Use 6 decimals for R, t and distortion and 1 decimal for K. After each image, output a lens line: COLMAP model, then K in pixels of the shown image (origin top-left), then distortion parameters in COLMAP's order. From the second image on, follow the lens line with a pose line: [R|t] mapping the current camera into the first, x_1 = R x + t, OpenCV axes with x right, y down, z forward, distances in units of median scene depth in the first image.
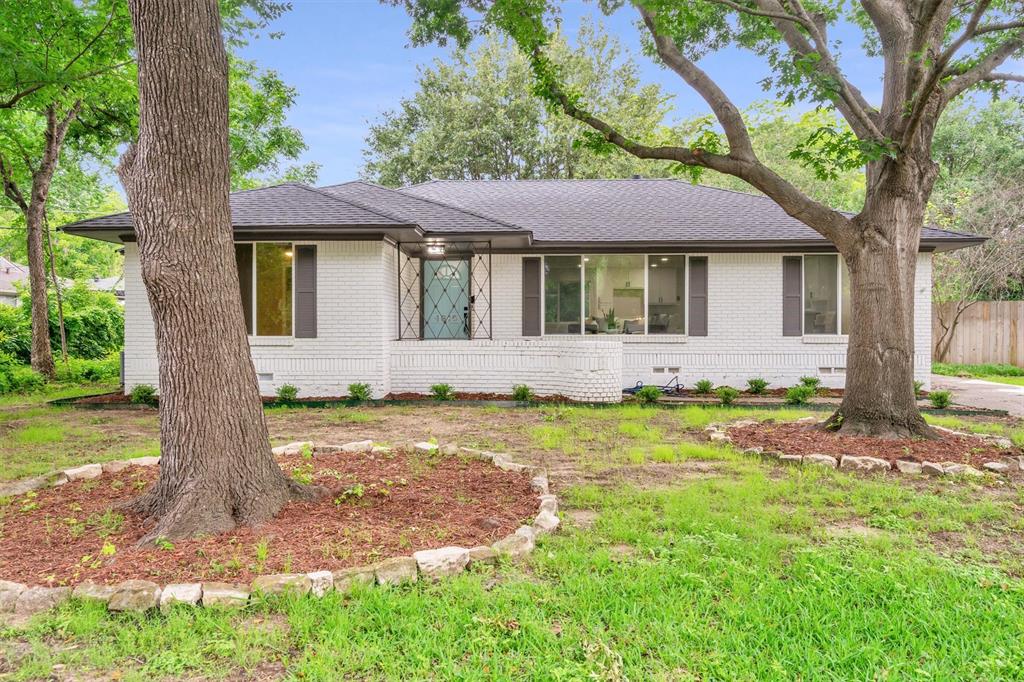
lens RADIAL K [[483.5, 0, 514.7], [0, 483.5, 325.3], [0, 0, 1]] dist [0.002763, 0.000497]
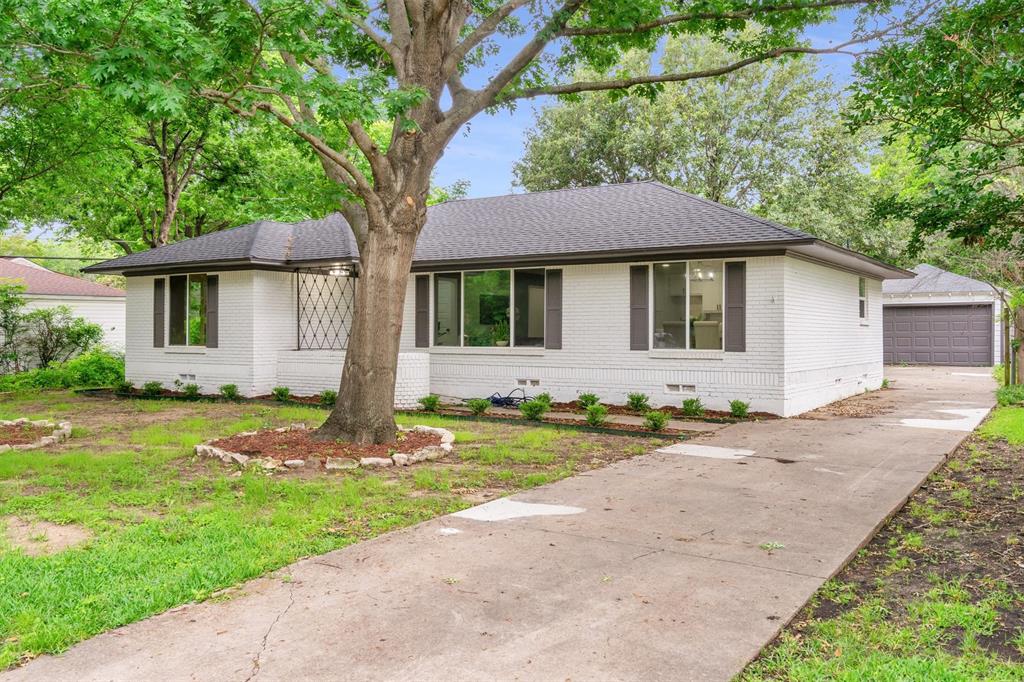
lens RADIAL K [[500.2, 0, 515.3], [0, 500.2, 326.3], [0, 0, 1]] dist [0.002729, 0.001572]
pose [[0.948208, -0.003794, -0.317627, 0.751375], [-0.000912, 0.999892, -0.014666, -0.011572], [0.317648, 0.014197, 0.948102, -0.001148]]
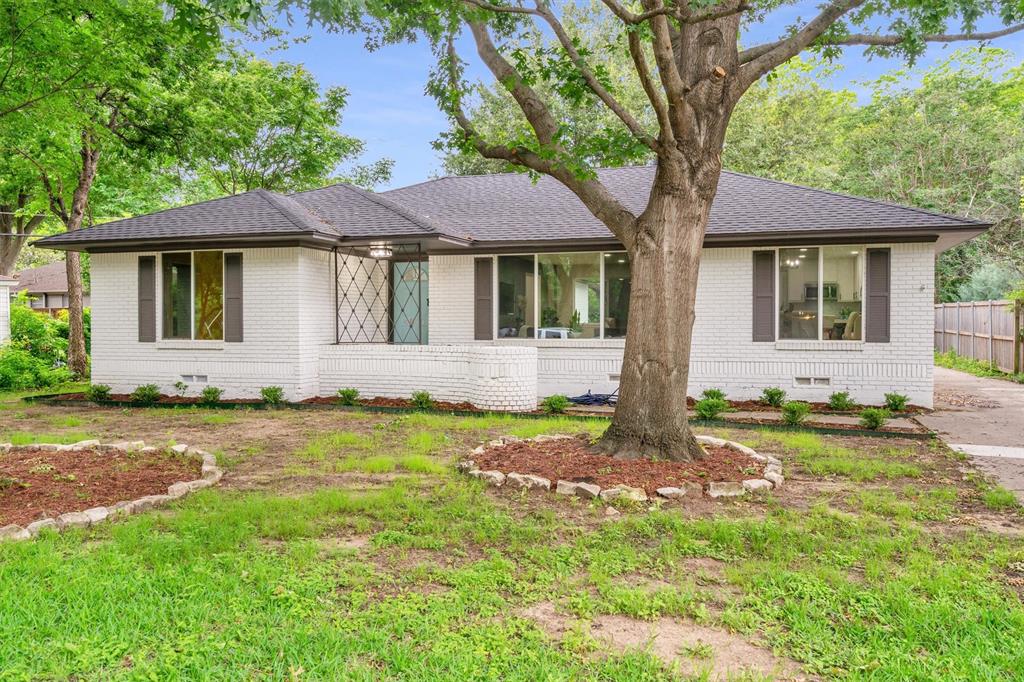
lens RADIAL K [[519.2, 0, 511.0], [0, 519.2, 327.5], [0, 0, 1]] dist [0.003478, -0.000083]
pose [[0.986683, 0.000005, -0.162658, 0.334253], [0.000827, 0.999987, 0.005046, -0.010093], [0.162656, -0.005114, 0.986670, -0.007114]]
